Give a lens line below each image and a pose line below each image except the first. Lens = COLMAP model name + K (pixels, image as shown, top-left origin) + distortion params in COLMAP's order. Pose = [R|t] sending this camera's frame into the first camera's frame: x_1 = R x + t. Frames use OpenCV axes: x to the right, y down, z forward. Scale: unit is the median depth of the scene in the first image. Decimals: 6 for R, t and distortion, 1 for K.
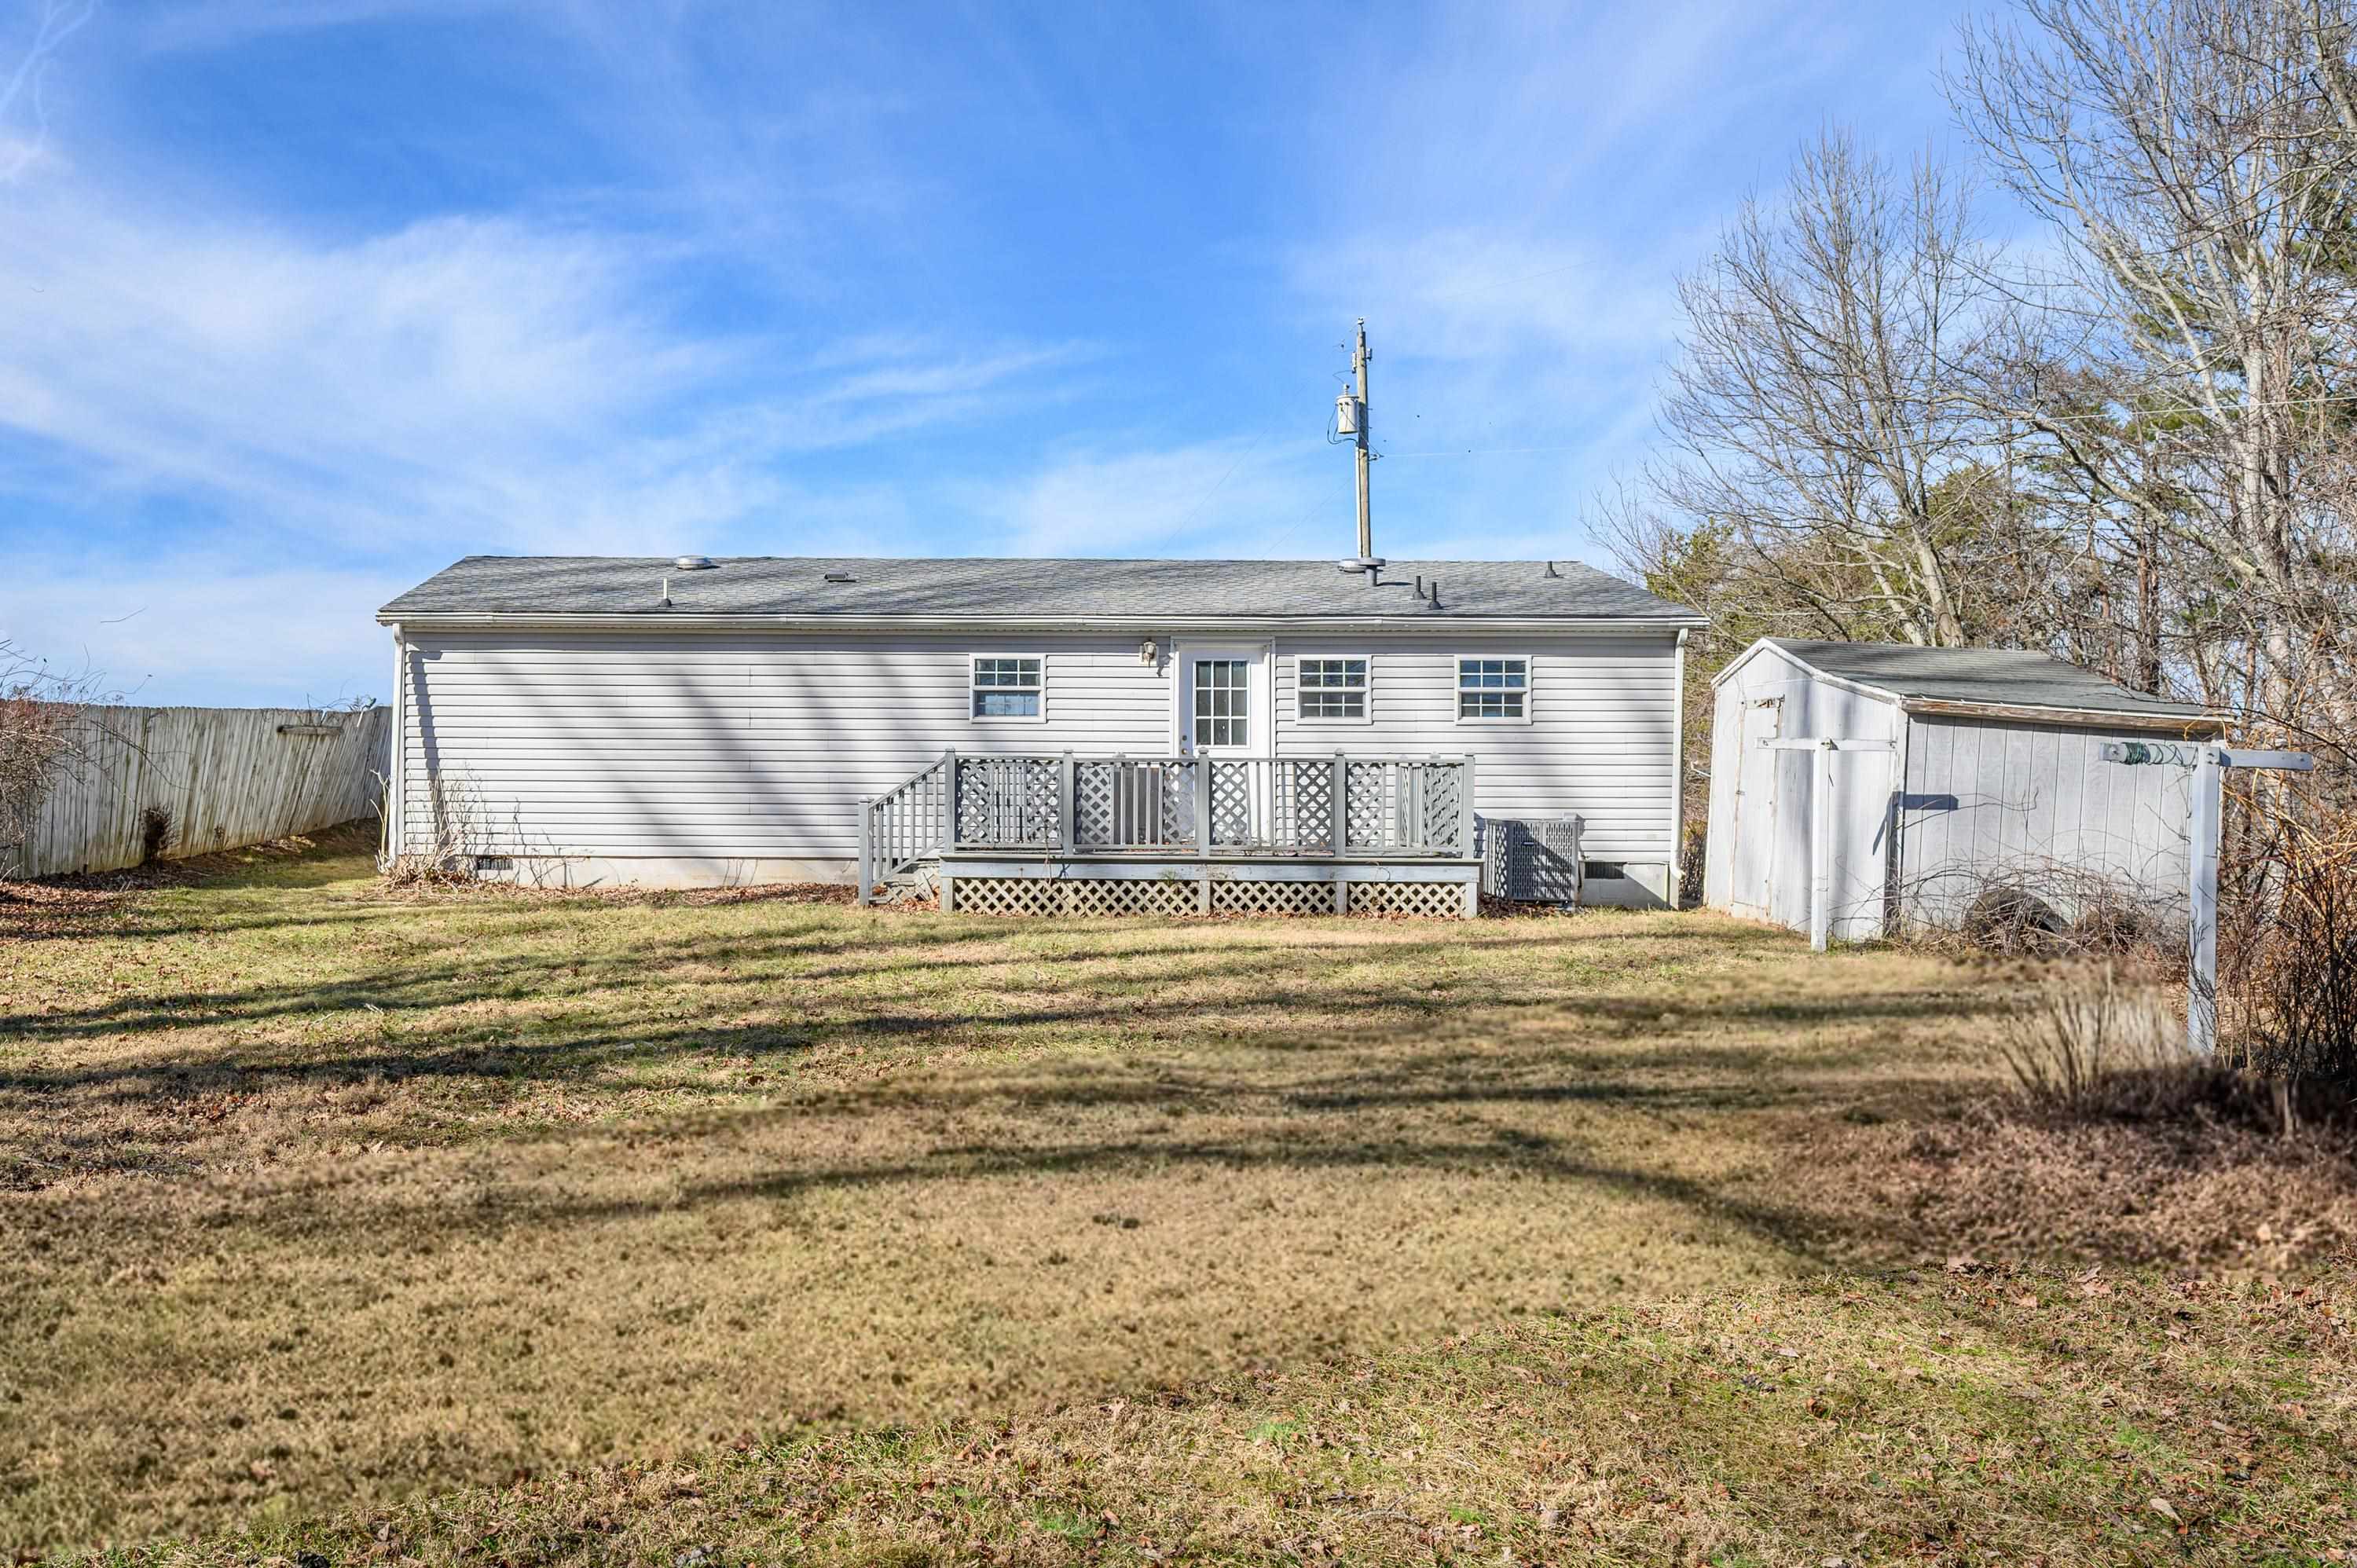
lens RADIAL K [[1714.3, 0, 1178.5], [0, 1714.3, 784.0], [0, 0, 1]] dist [0.003064, 0.000387]
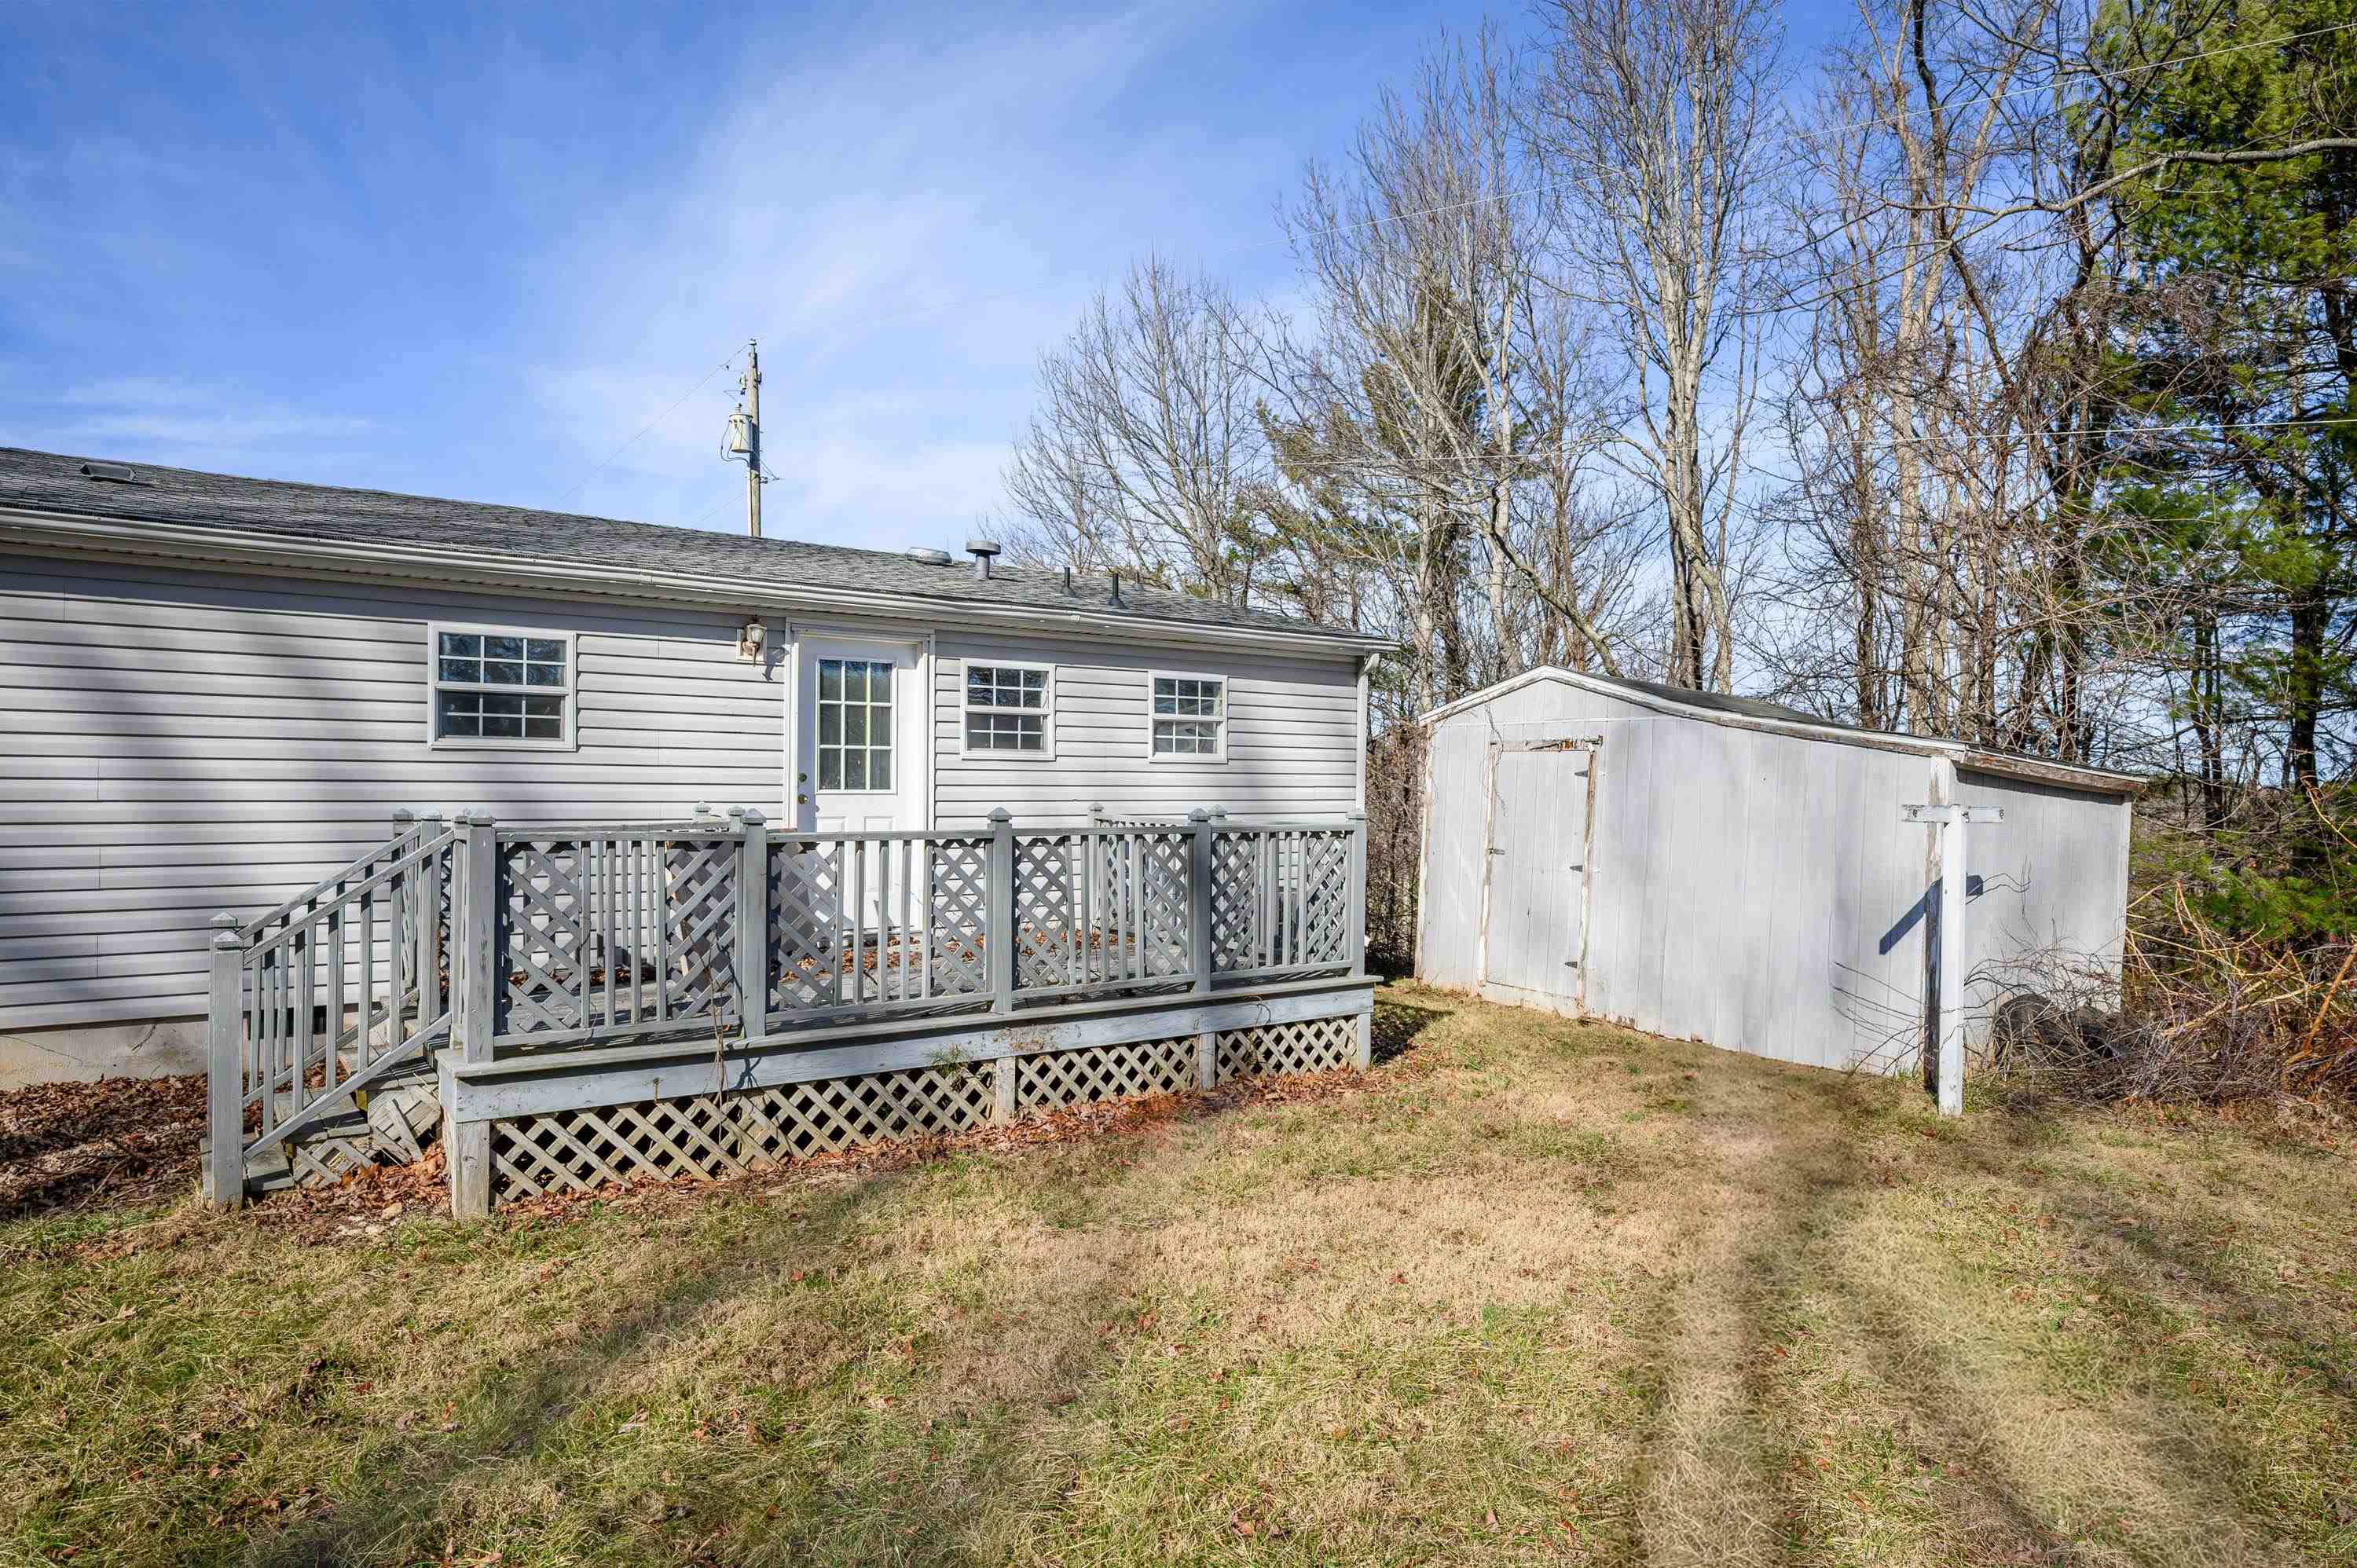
lens RADIAL K [[1286.9, 0, 1178.5], [0, 1286.9, 784.0], [0, 0, 1]] dist [-0.004230, -0.001098]
pose [[0.867583, 0.006546, 0.497248, -0.136814], [-0.005689, 0.999979, -0.003238, -0.028240], [-0.497259, -0.000019, 0.867602, 0.610411]]
